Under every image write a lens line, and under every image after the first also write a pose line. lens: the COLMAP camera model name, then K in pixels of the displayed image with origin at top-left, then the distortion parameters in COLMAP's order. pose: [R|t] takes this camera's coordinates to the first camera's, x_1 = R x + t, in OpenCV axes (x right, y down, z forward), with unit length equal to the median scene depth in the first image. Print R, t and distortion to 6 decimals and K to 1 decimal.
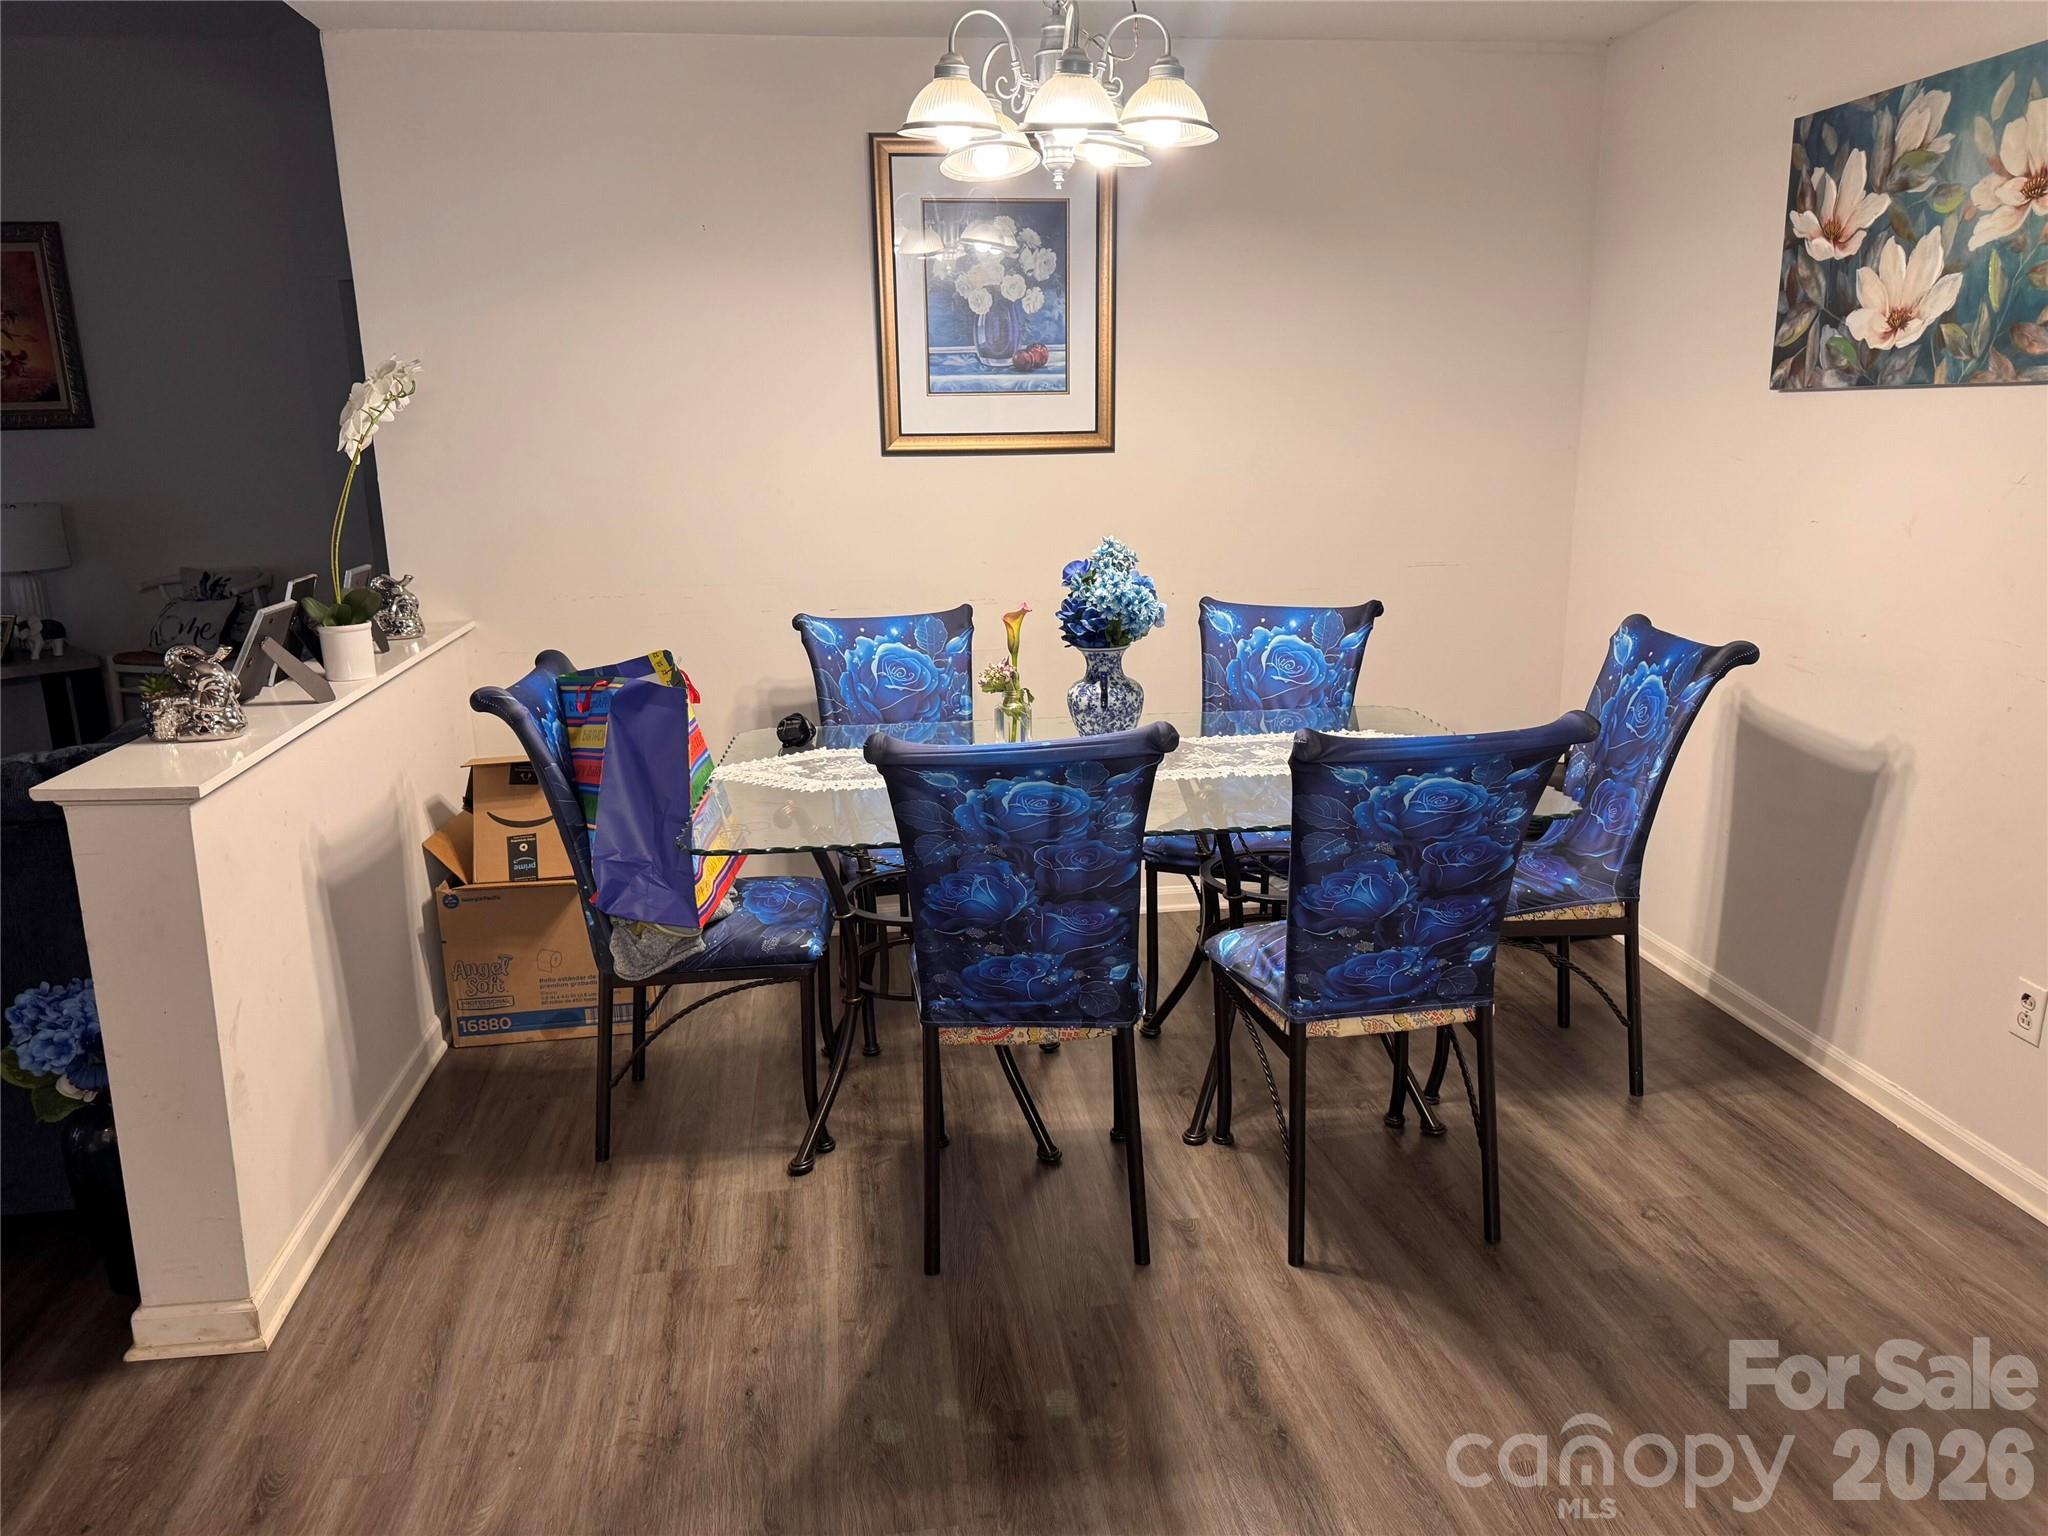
lens RADIAL K [[1449.7, 0, 1025.7], [0, 1449.7, 764.3], [0, 0, 1]] dist [0.093903, -0.005238]
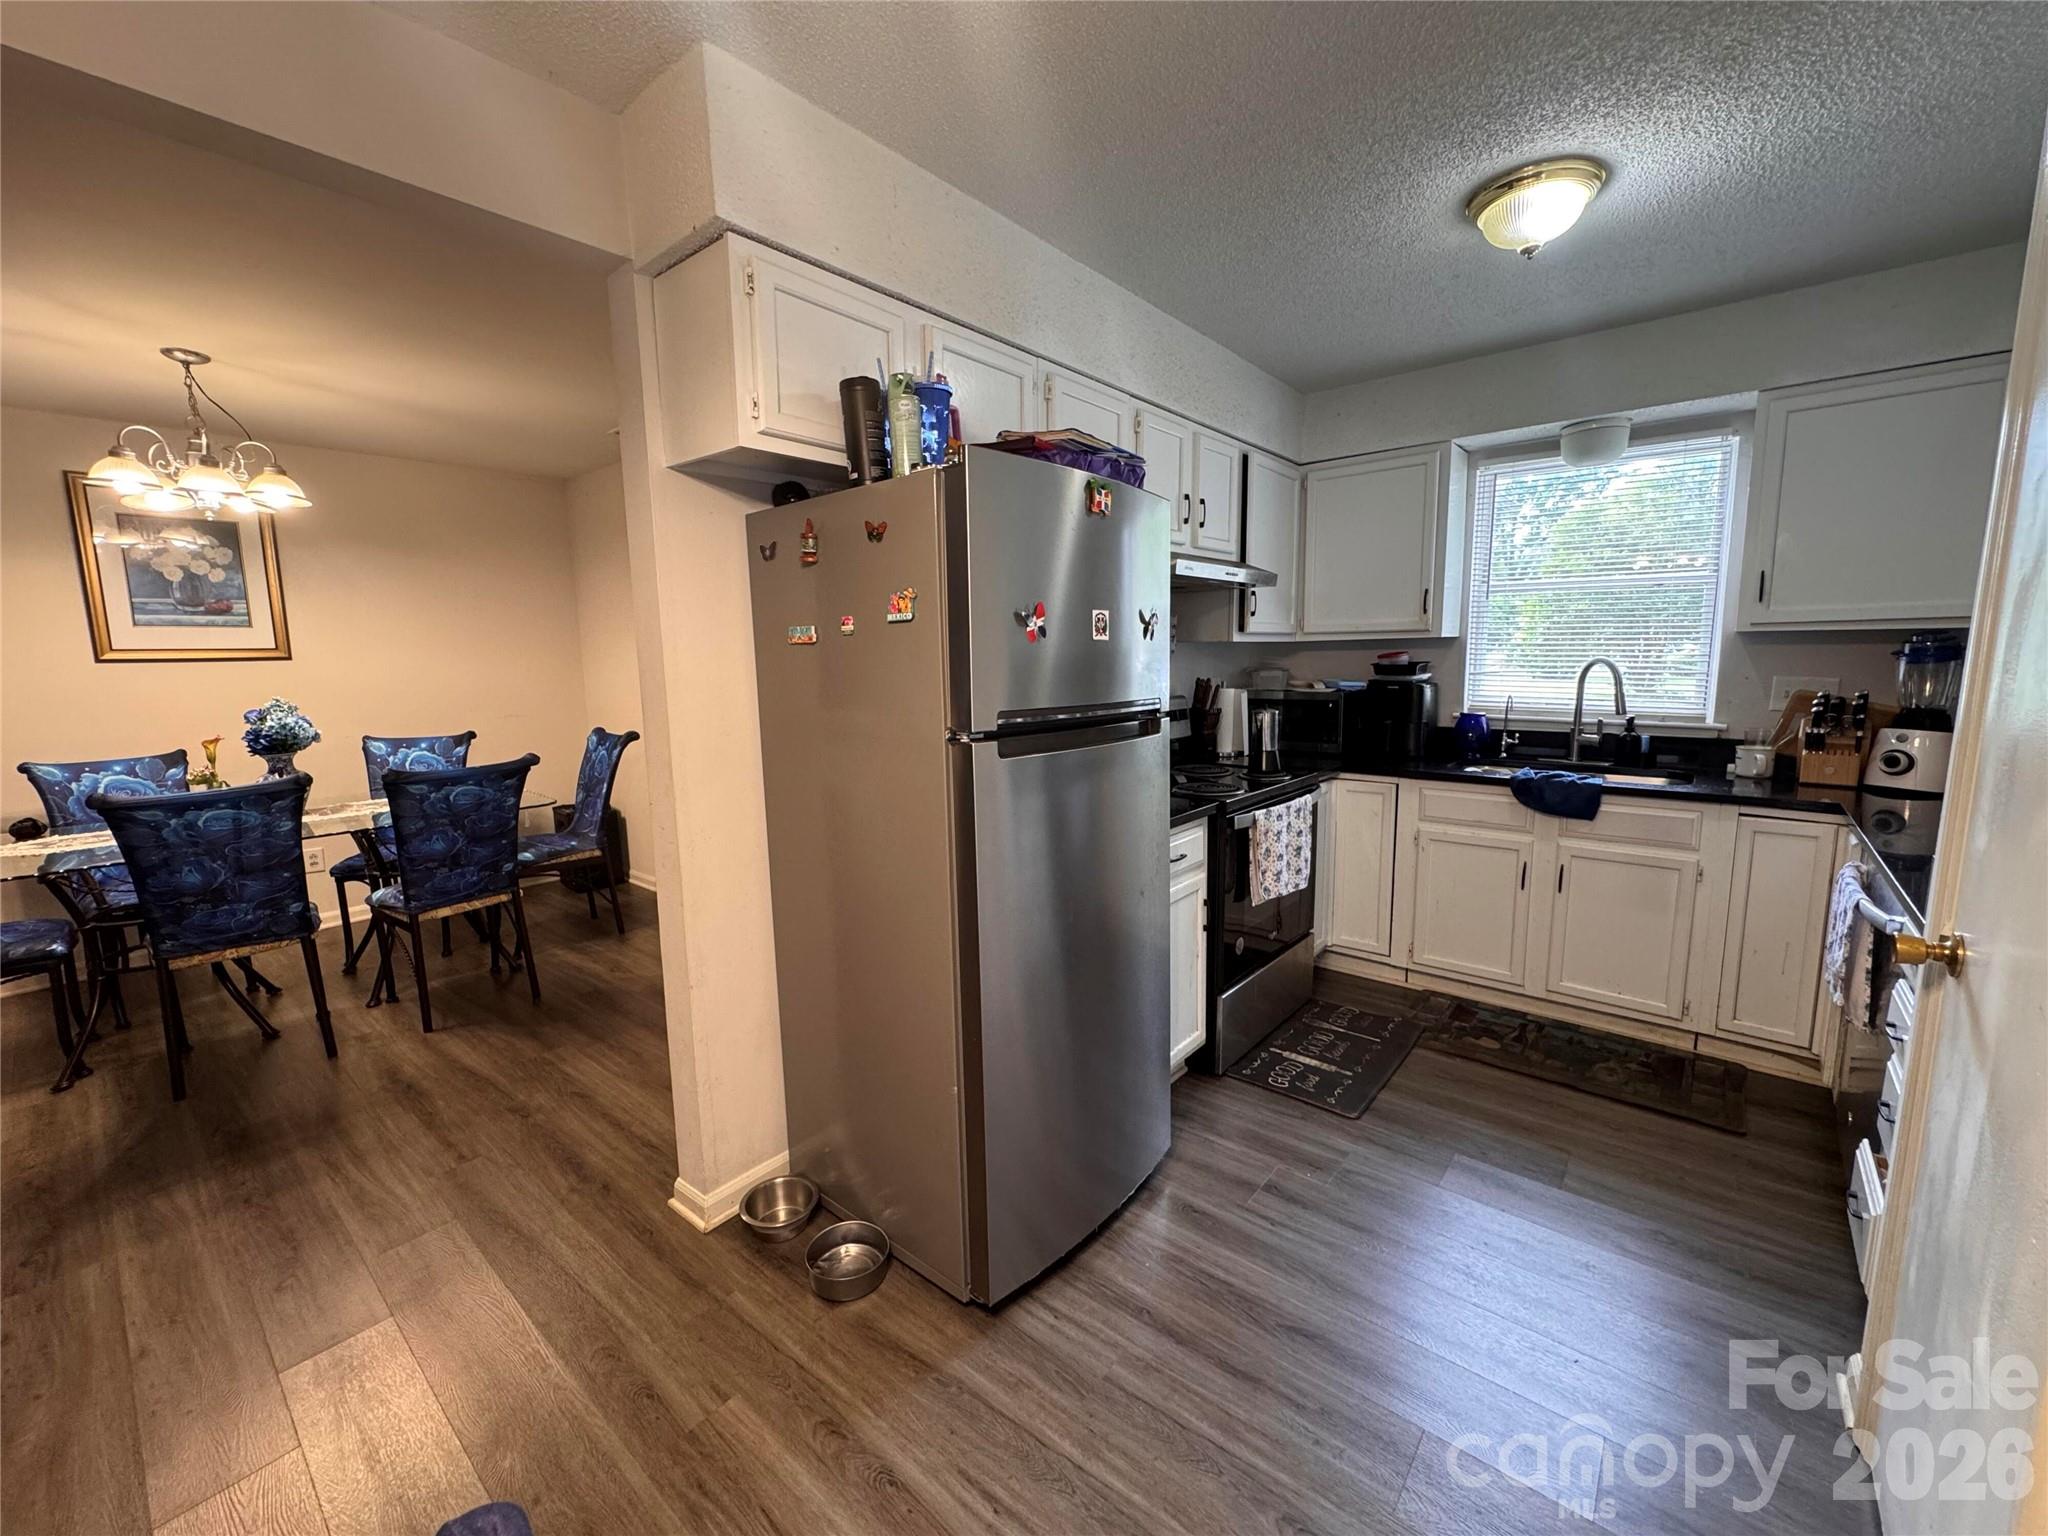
lens RADIAL K [[826.7, 0, 1026.7], [0, 826.7, 765.7], [0, 0, 1]] dist [0.000234, 0.001246]
pose [[0.743398, -0.090125, 0.662749, 0.063293], [0.162296, 0.985573, -0.048021, 0.143546], [-0.648860, 0.143261, 0.747300, -0.427509]]
